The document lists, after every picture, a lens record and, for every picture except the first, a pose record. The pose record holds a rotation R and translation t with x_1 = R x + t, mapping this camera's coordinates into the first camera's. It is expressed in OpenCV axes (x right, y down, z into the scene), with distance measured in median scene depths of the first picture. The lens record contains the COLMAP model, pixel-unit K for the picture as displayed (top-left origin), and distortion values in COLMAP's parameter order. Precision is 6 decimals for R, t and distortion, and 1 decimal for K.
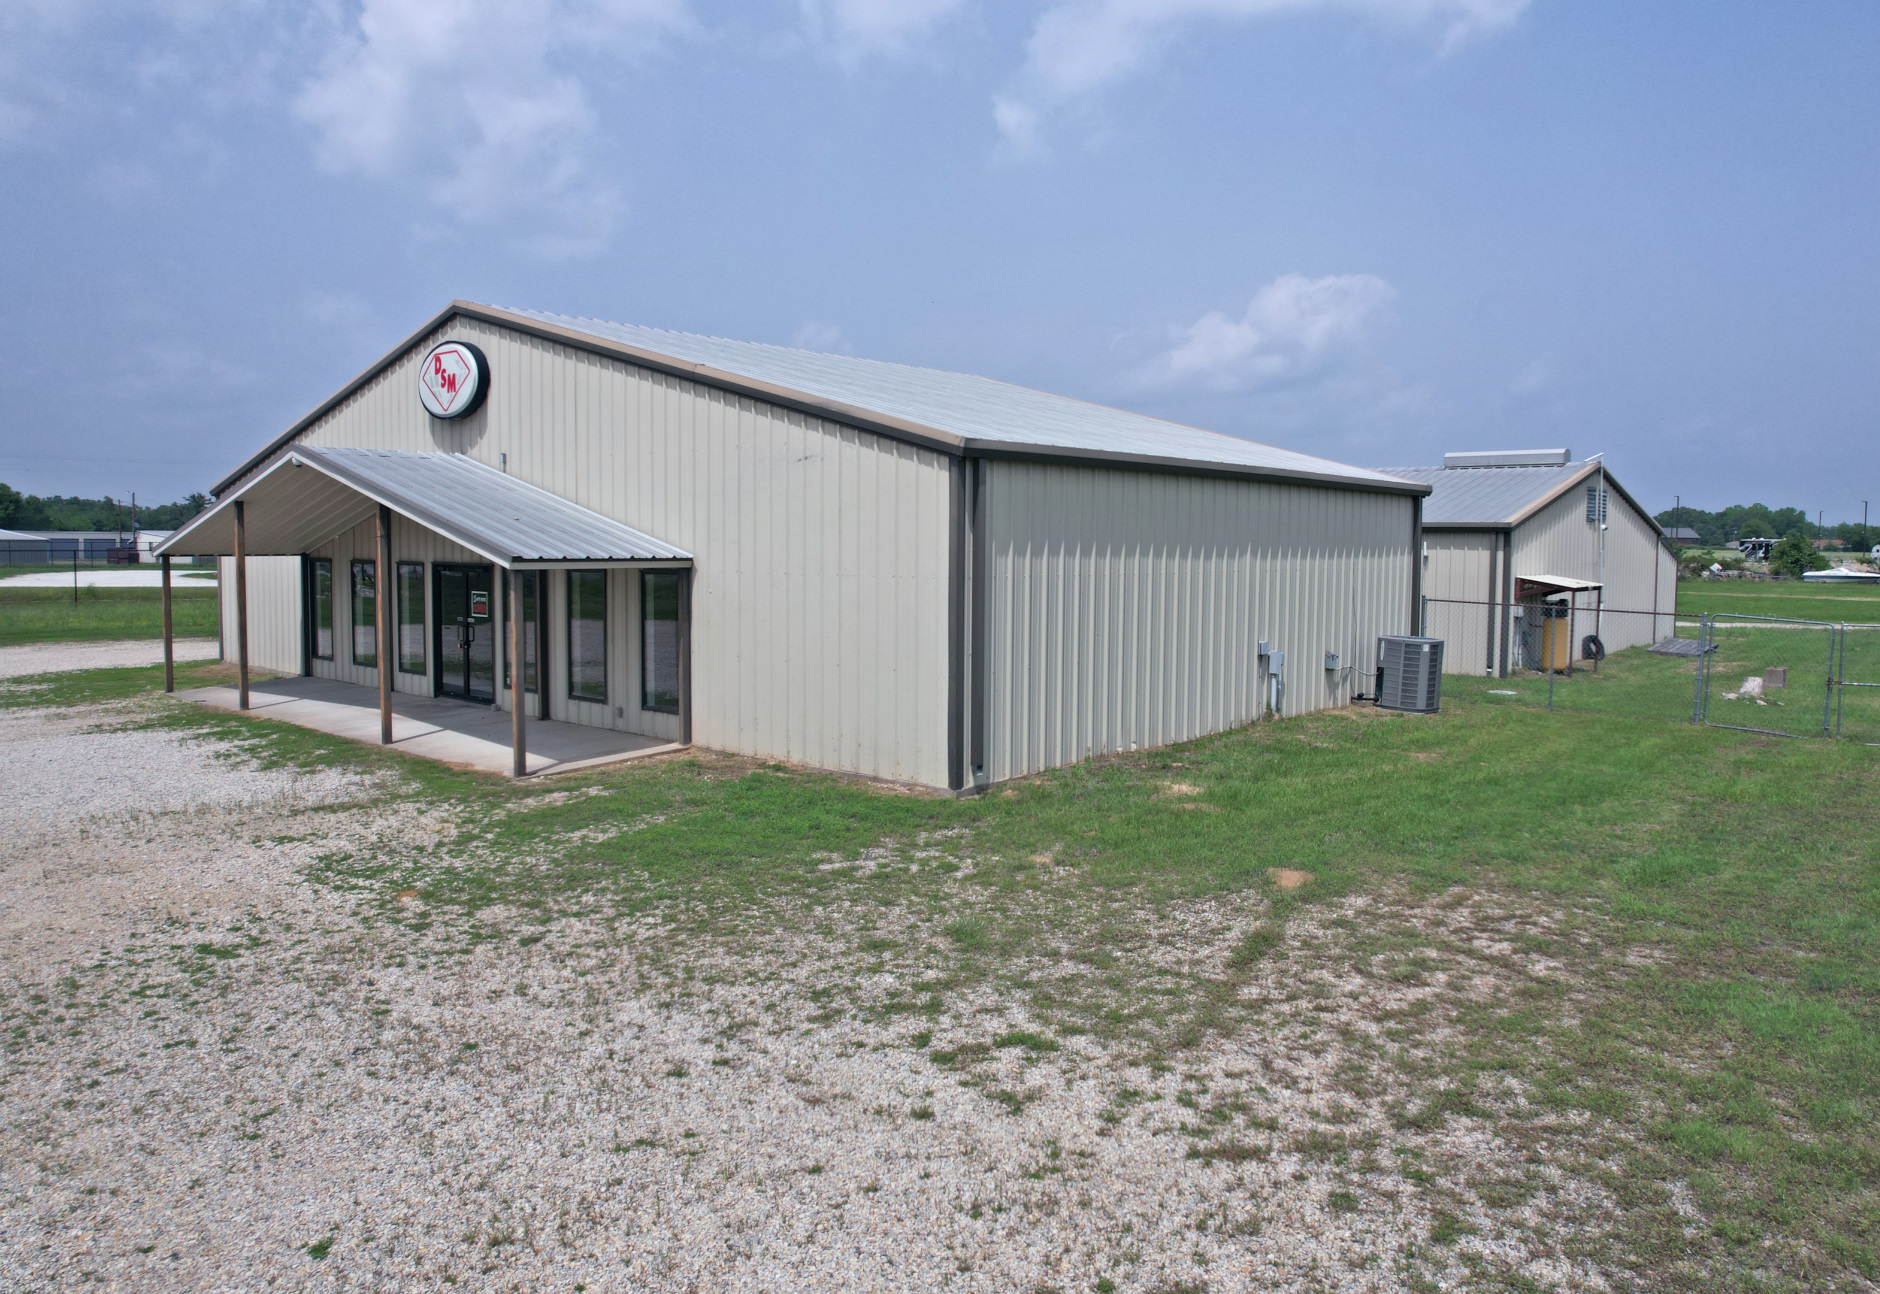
lens RADIAL K [[1250.8, 0, 941.4], [0, 1250.8, 636.8], [0, 0, 1]] dist [-0.029300, 0.000813]
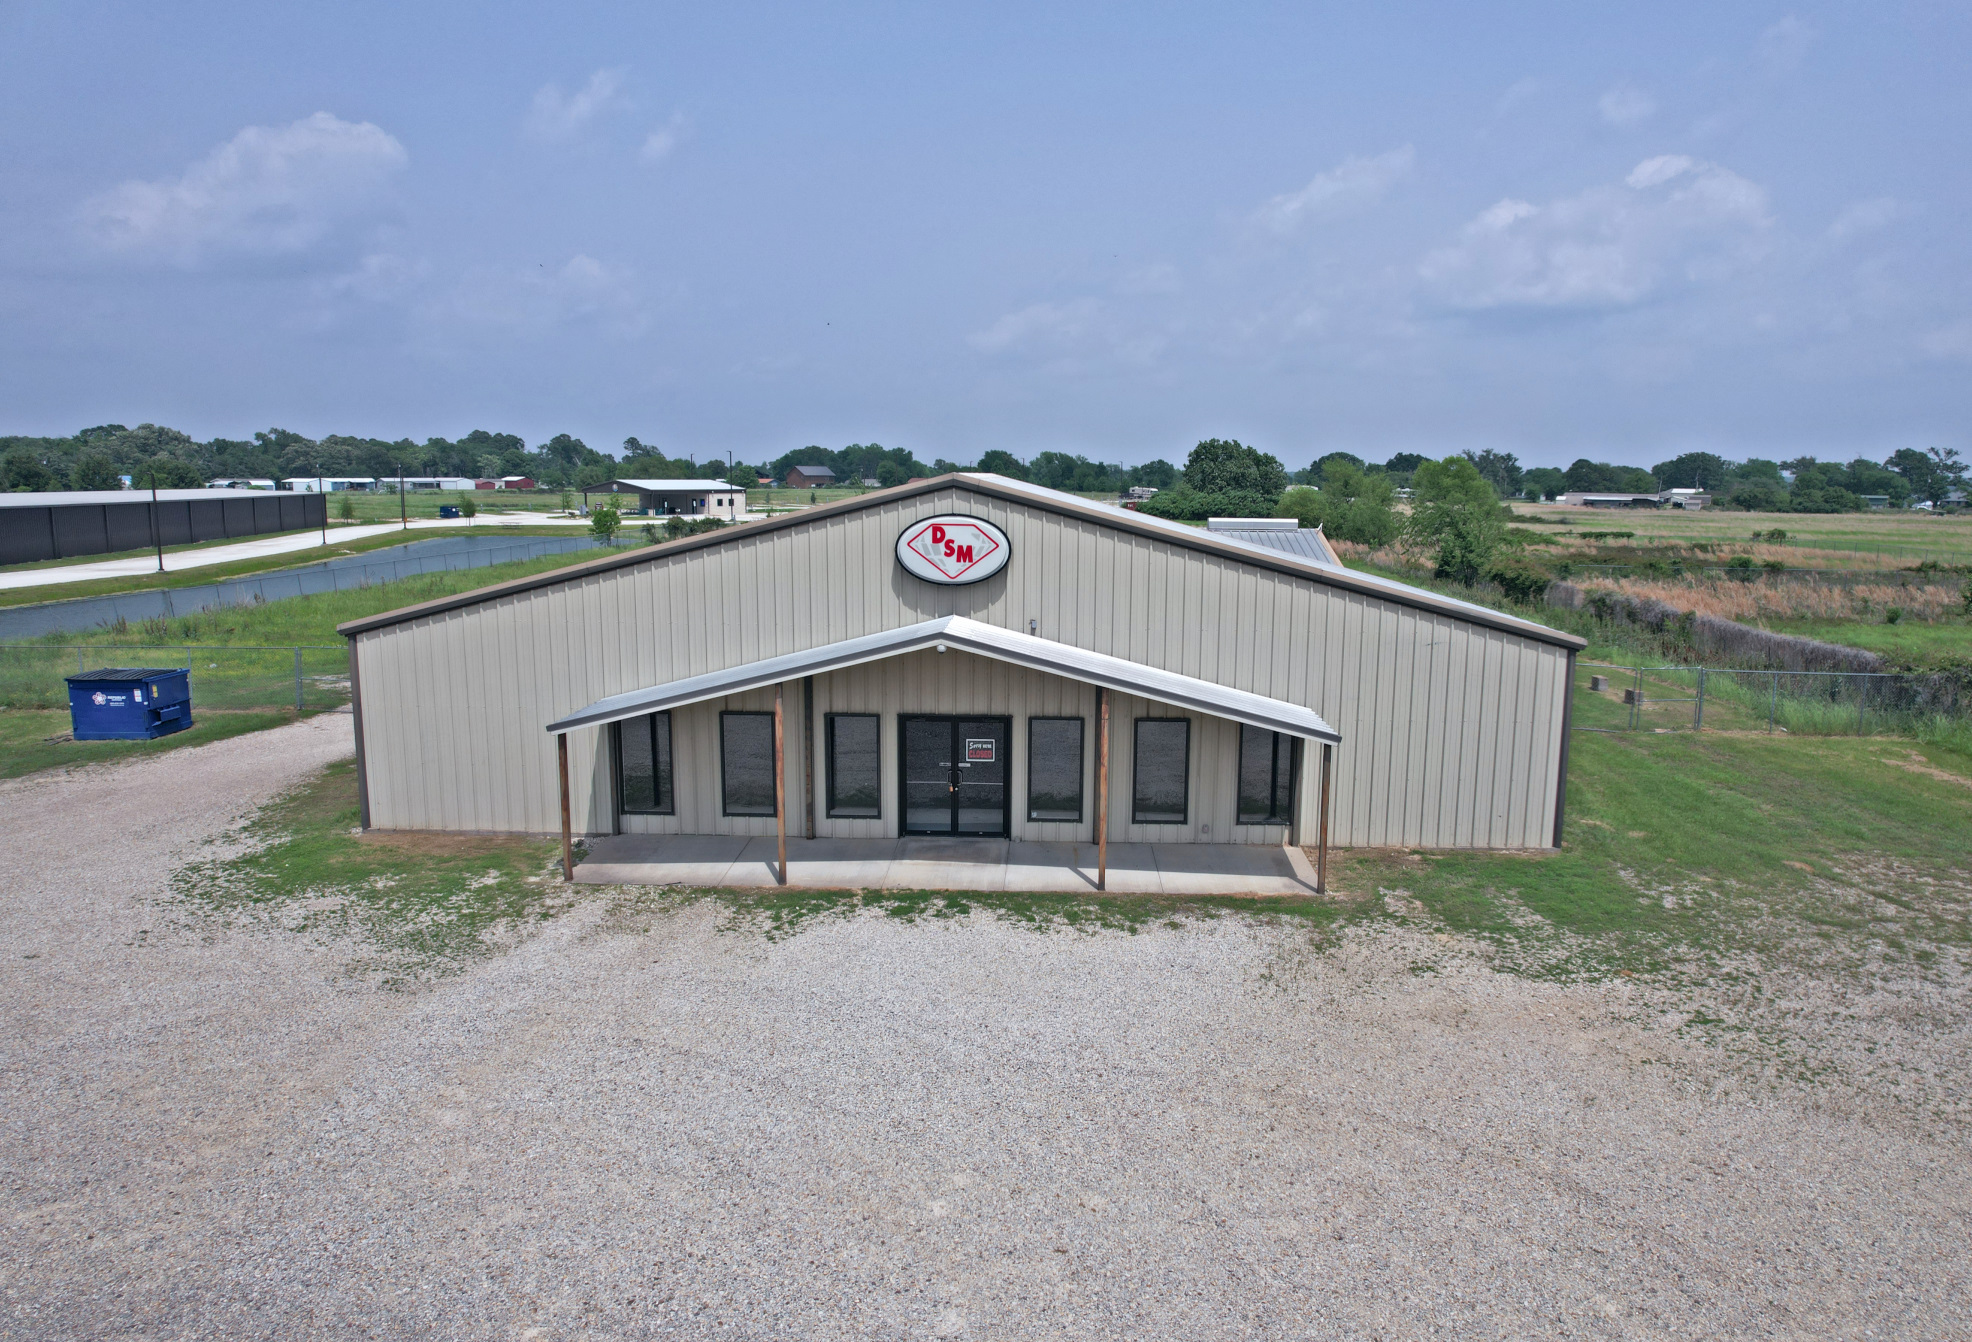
lens RADIAL K [[1320.1, 0, 984.1], [0, 1320.1, 677.9], [0, 0, 1]] dist [0.005435, 0.004610]
pose [[0.774650, -0.096898, 0.624923, -2.367033], [0.048099, 0.994357, 0.094557, -0.434846], [-0.630559, -0.043190, 0.774939, 0.190520]]
